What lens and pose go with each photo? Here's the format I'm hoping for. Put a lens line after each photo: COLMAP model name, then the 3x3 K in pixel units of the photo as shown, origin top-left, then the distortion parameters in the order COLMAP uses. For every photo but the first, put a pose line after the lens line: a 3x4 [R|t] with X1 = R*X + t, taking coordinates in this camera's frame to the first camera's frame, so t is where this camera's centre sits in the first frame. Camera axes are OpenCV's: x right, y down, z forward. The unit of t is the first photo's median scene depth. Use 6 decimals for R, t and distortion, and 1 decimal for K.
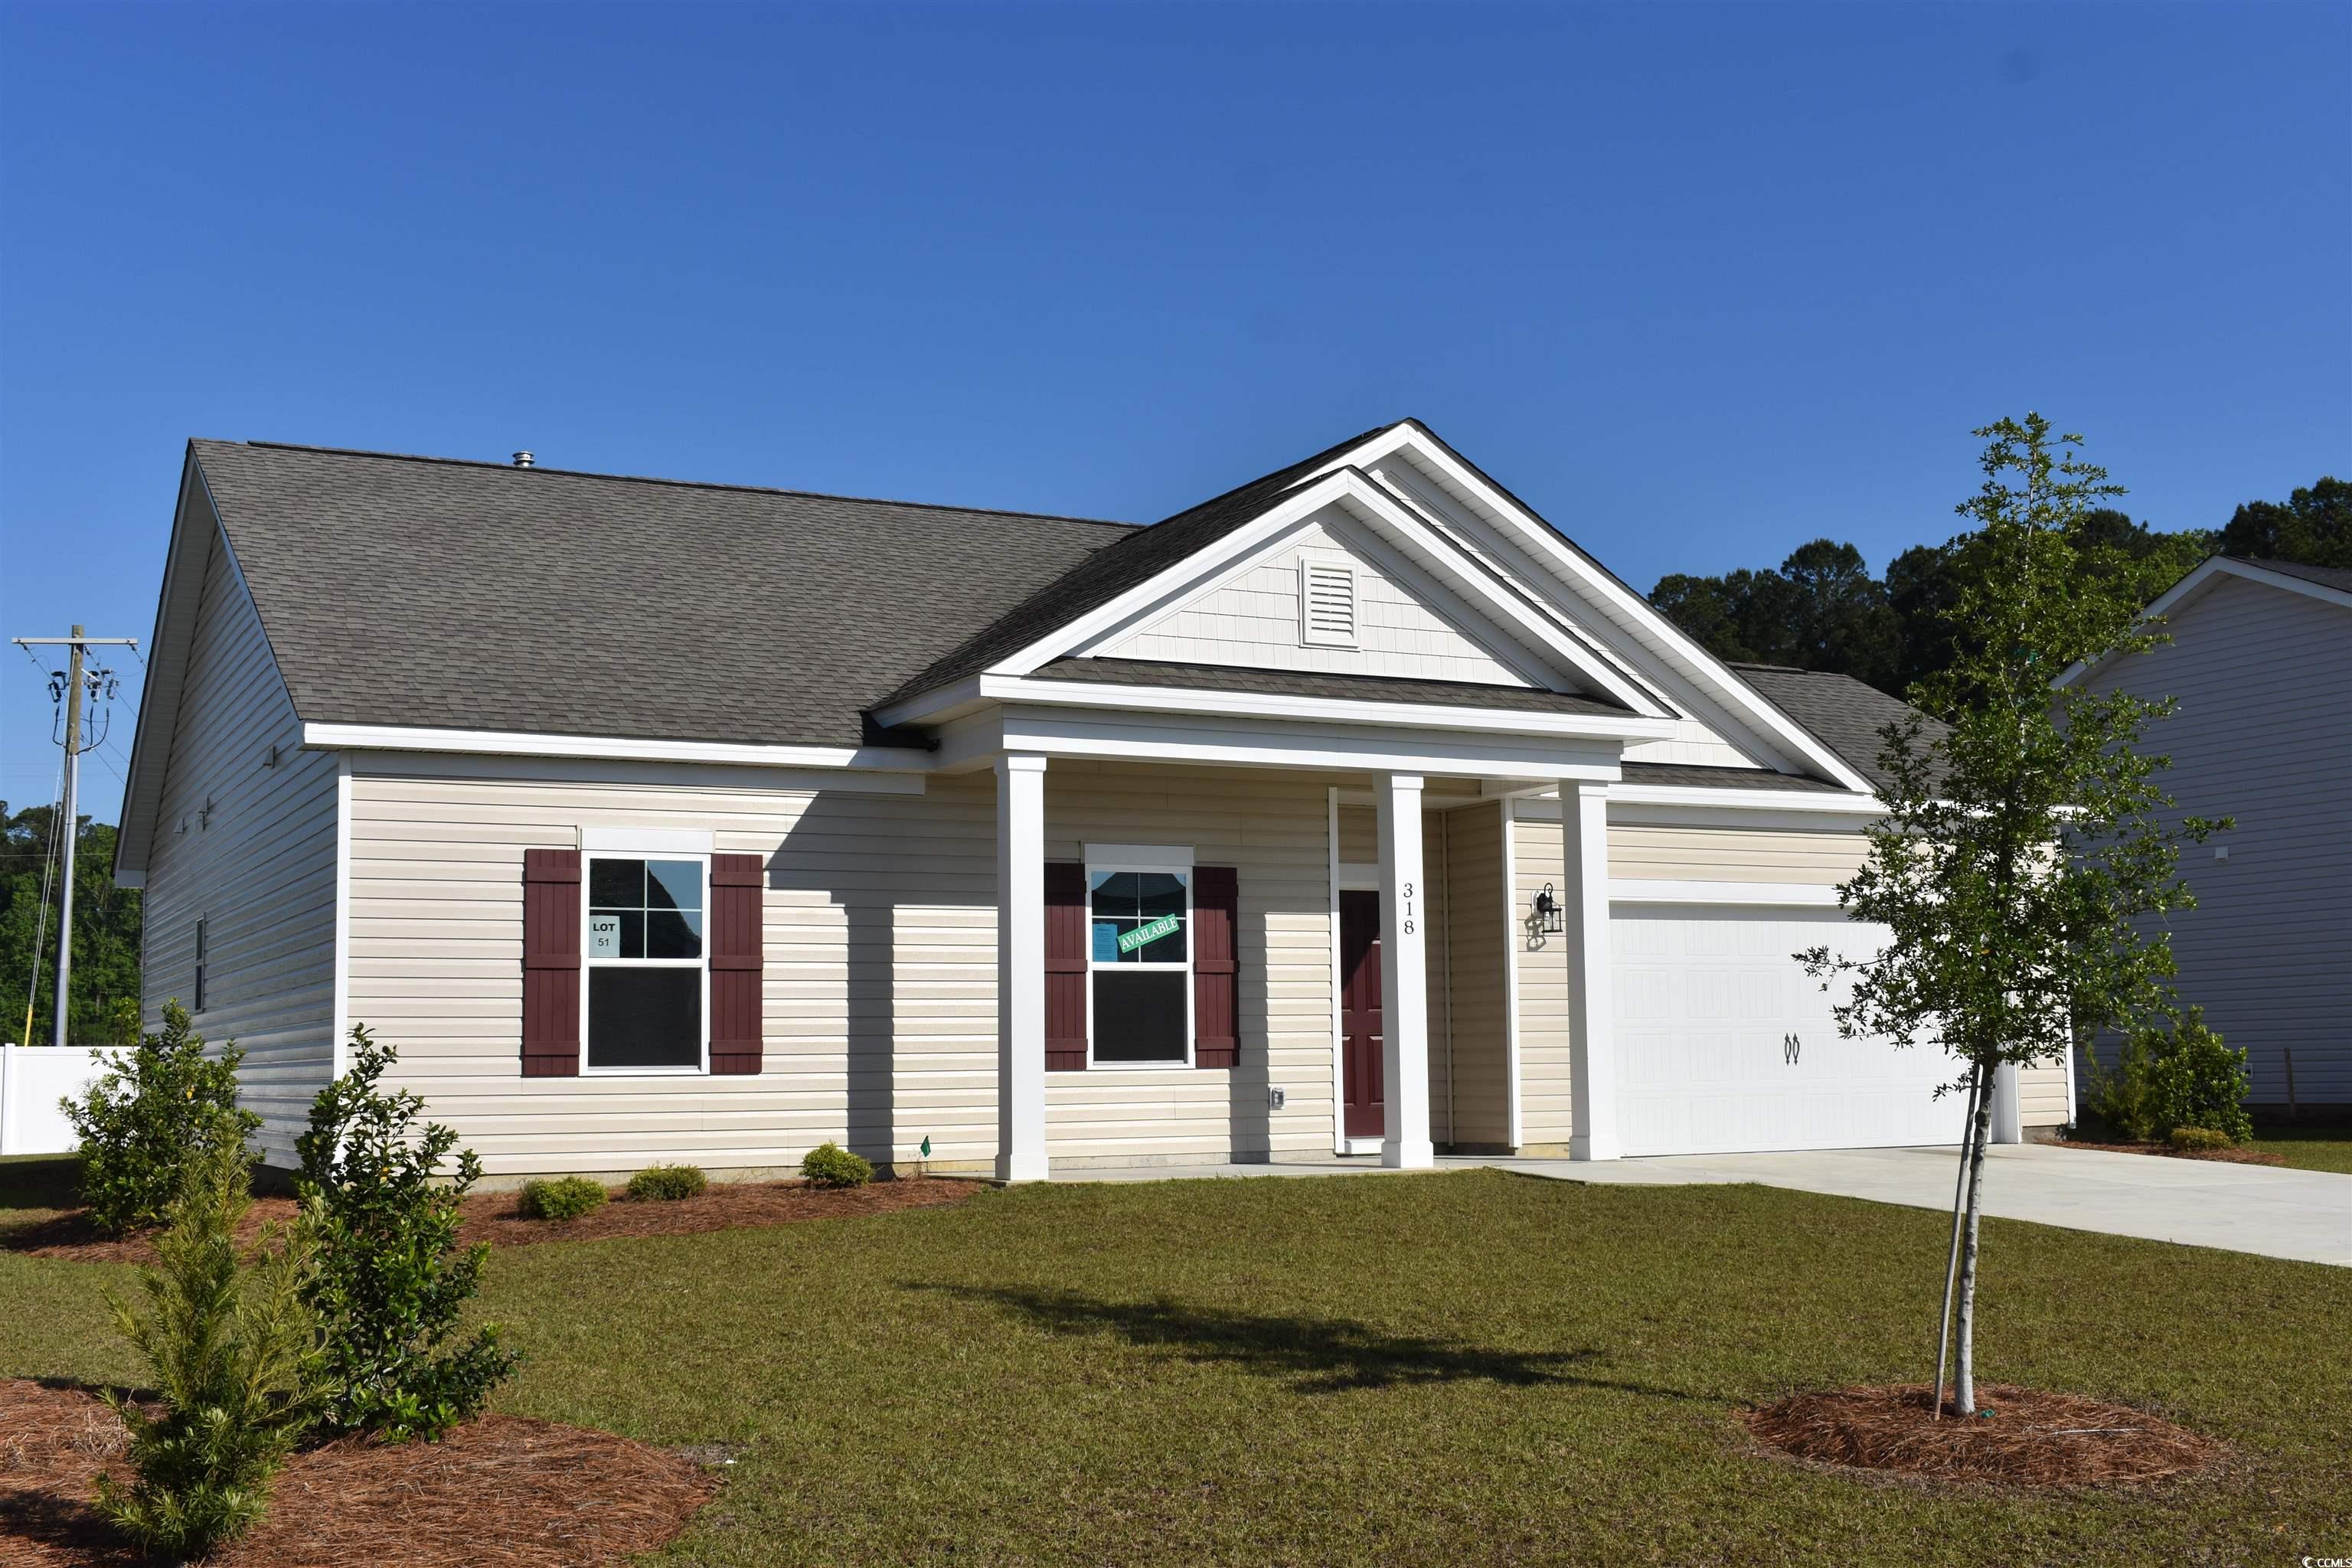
lens RADIAL K [[2569.2, 0, 1176.0], [0, 2569.2, 784.0], [0, 0, 1]] dist [-0.062896, -0.008338]
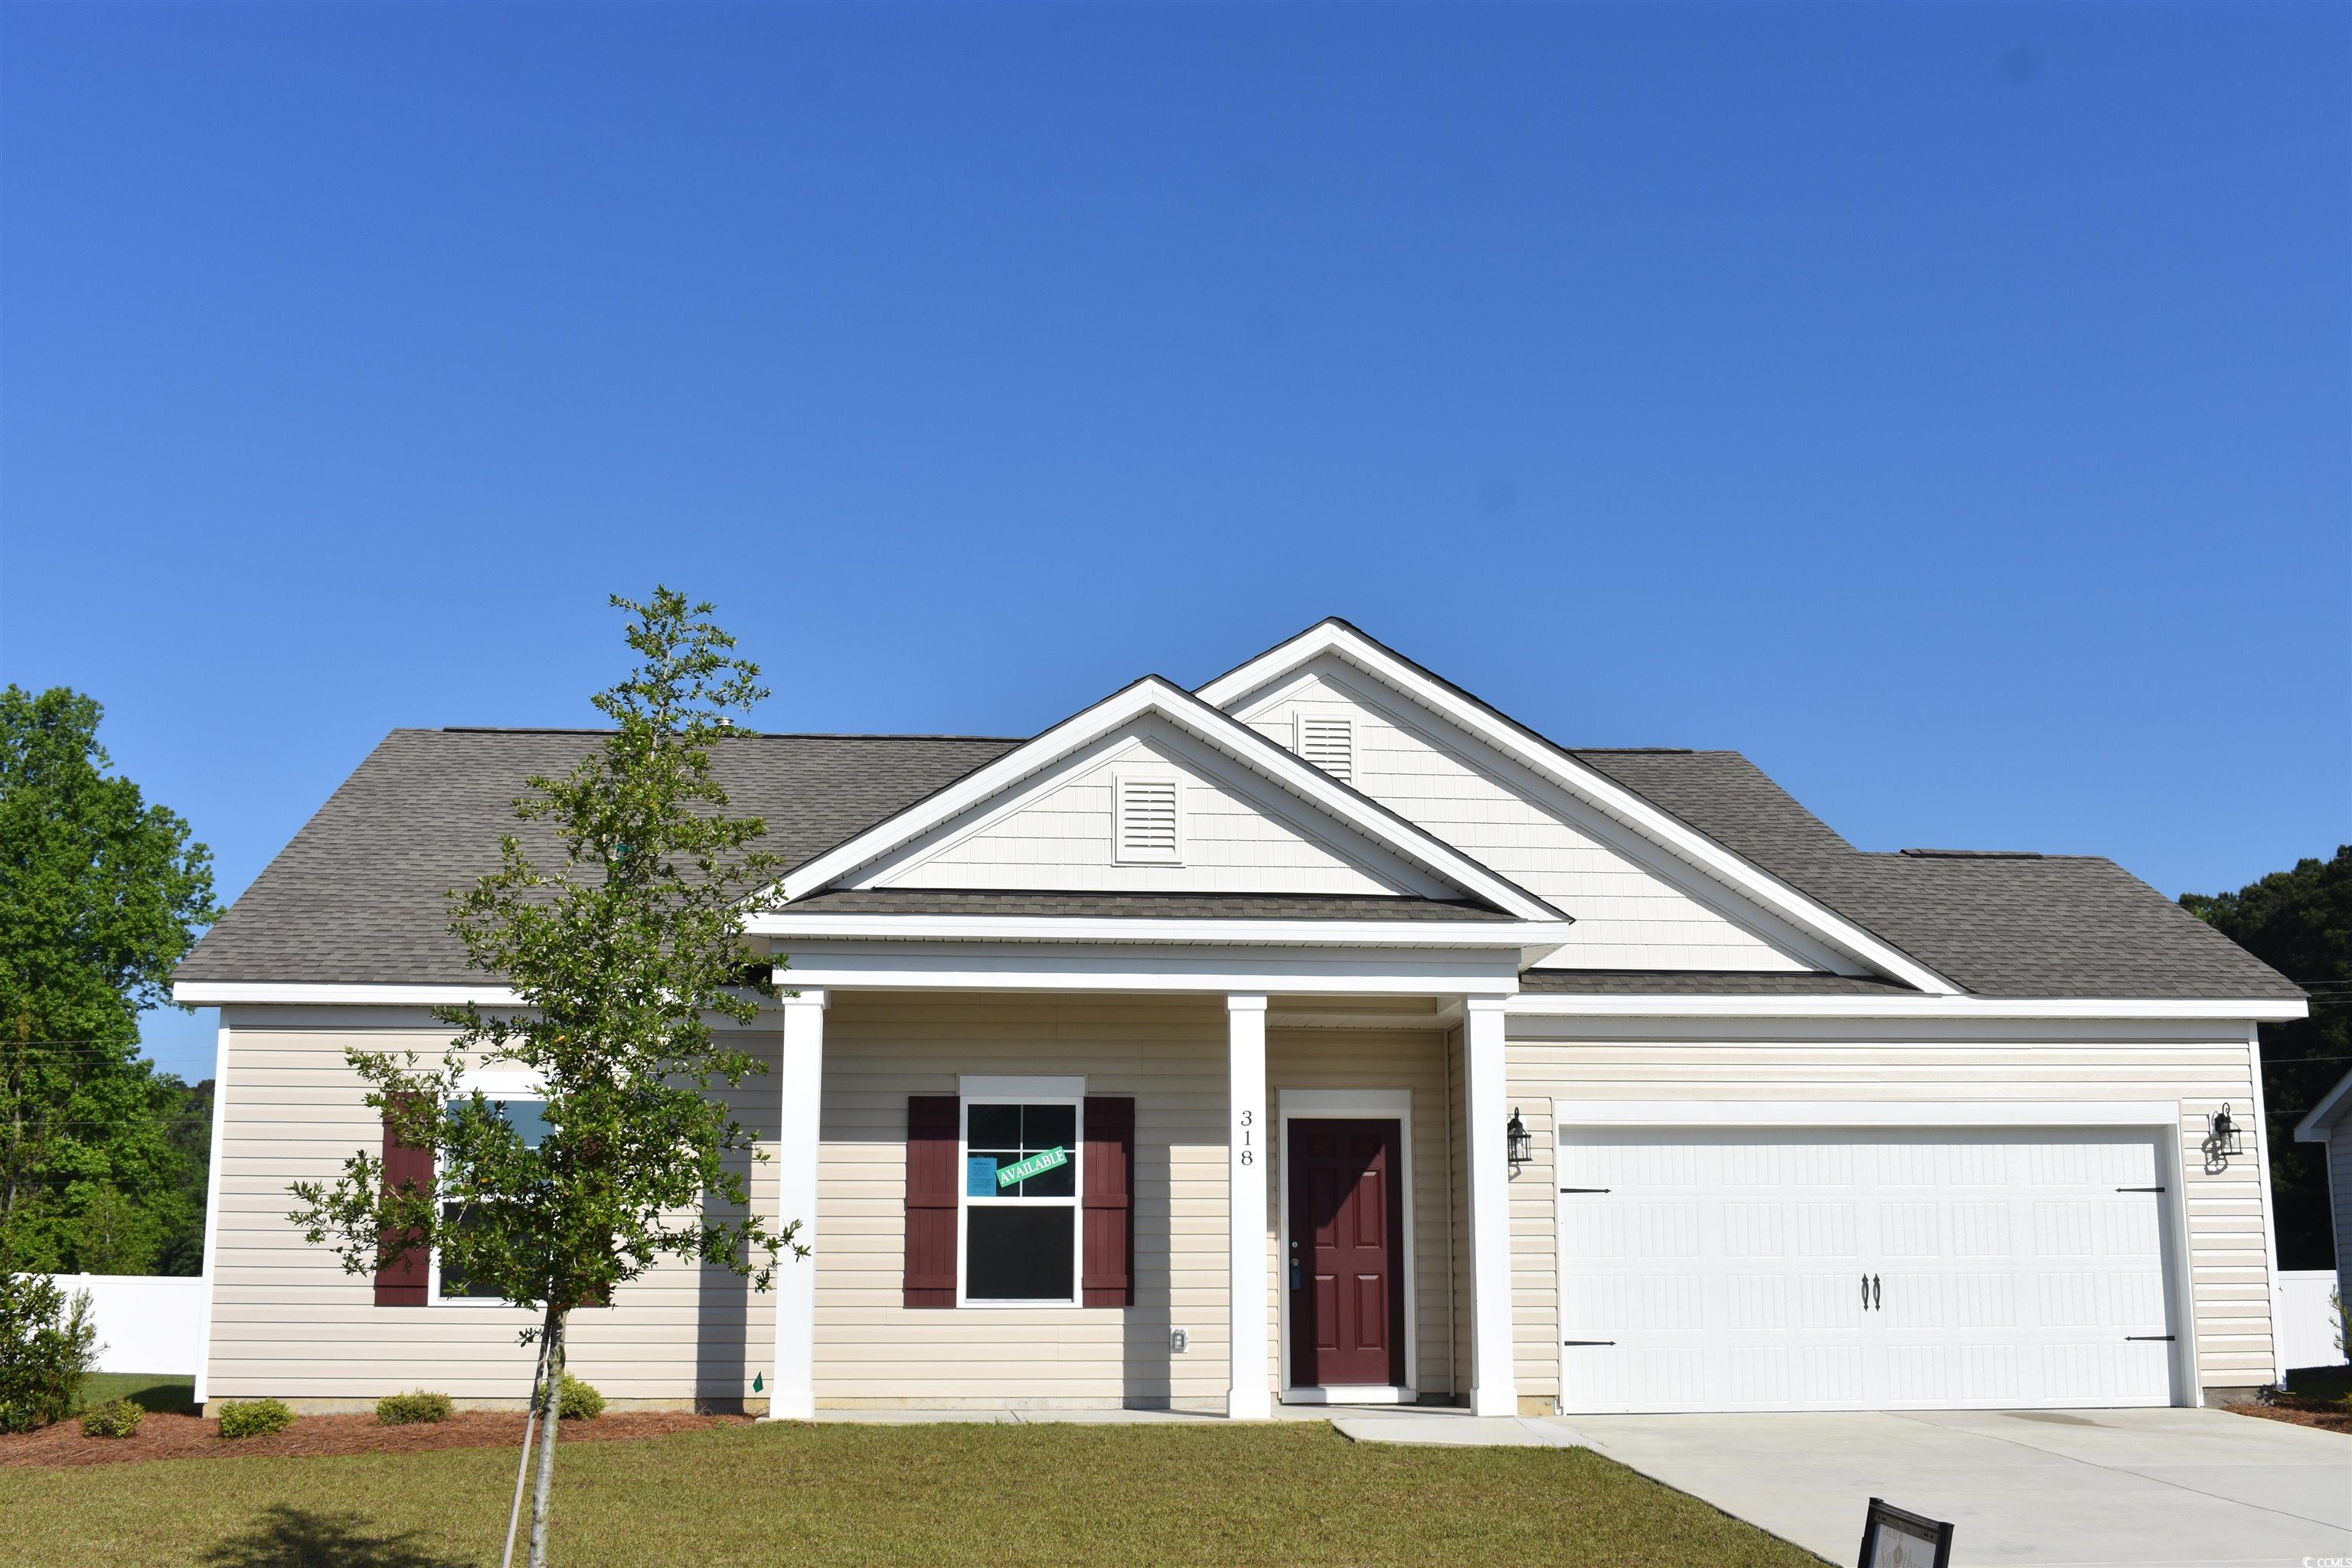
lens RADIAL K [[2569.2, 0, 1176.0], [0, 2569.2, 784.0], [0, 0, 1]] dist [-0.062896, -0.008338]
pose [[0.921719, -0.066903, -0.382045, 0.423031], [0.031779, 0.994726, -0.097525, 0.010336], [0.386554, 0.077750, 0.918984, 0.116530]]
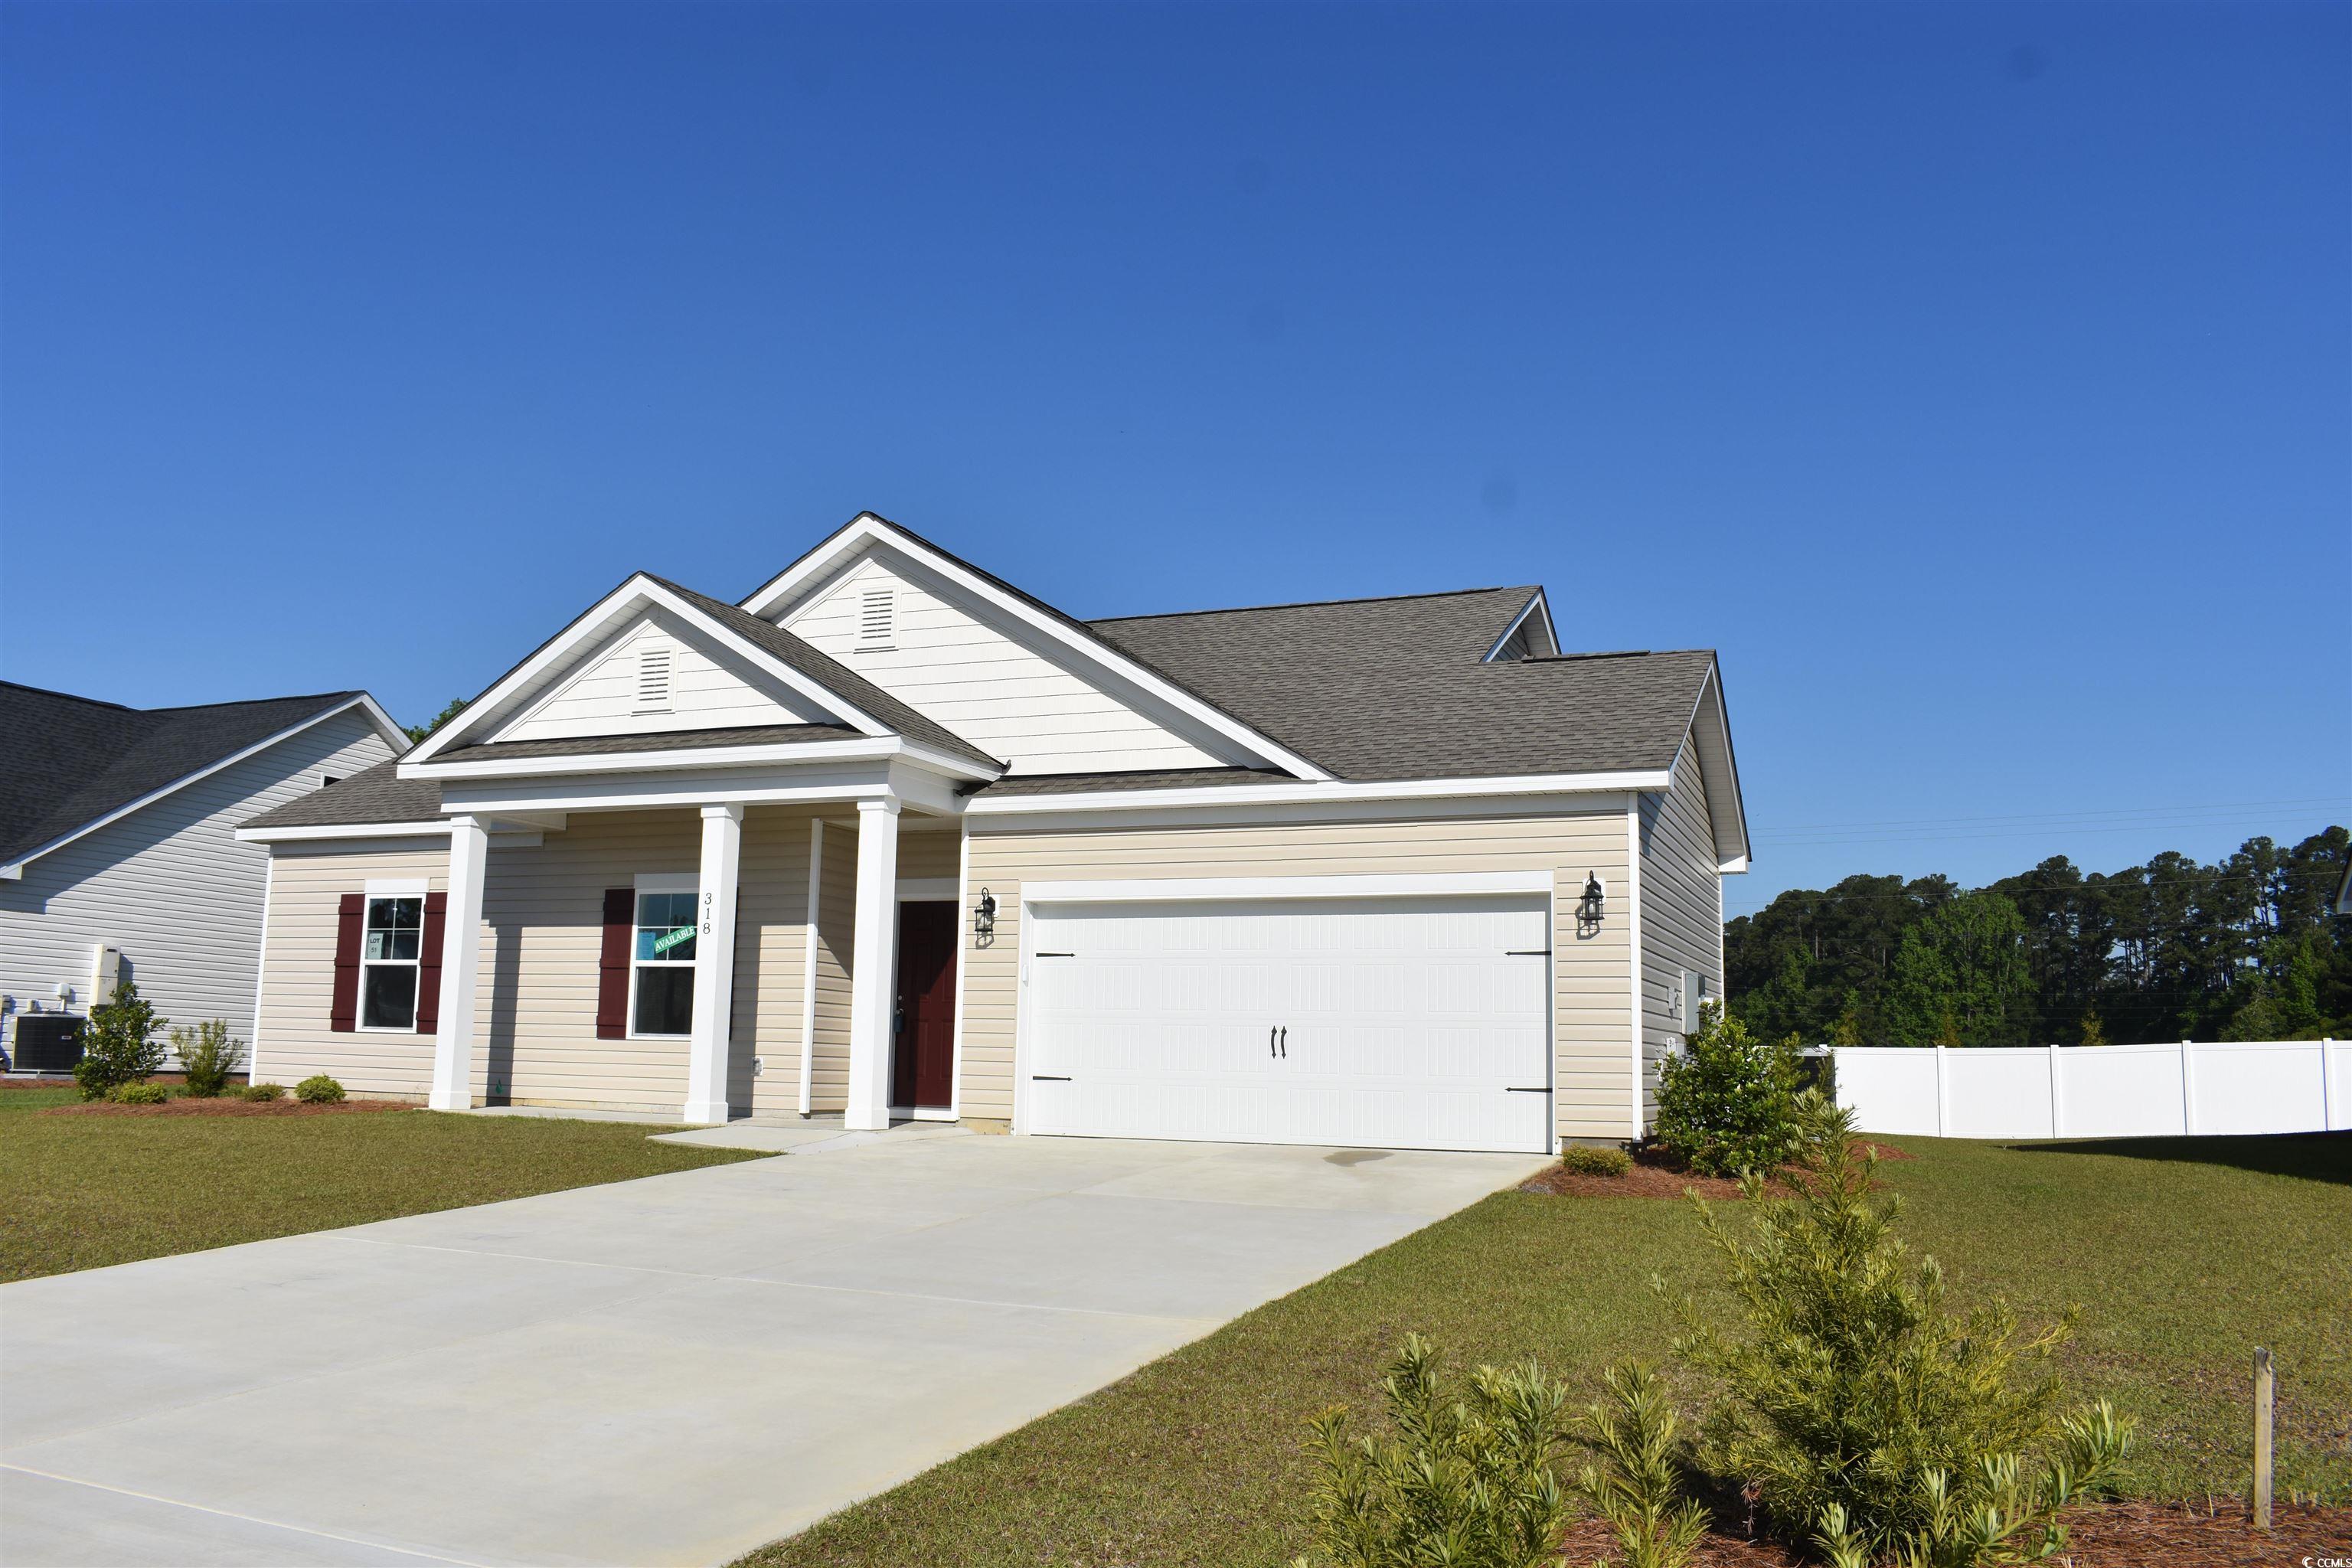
lens RADIAL K [[1838.7, 0, 1176.0], [0, 1838.7, 784.0], [0, 0, 1]] dist [-0.095627, 0.009195]
pose [[0.643189, -0.089125, -0.760503, 0.891527], [0.055930, 0.996018, -0.069423, 0.058713], [0.763662, 0.002118, 0.645613, 0.588238]]
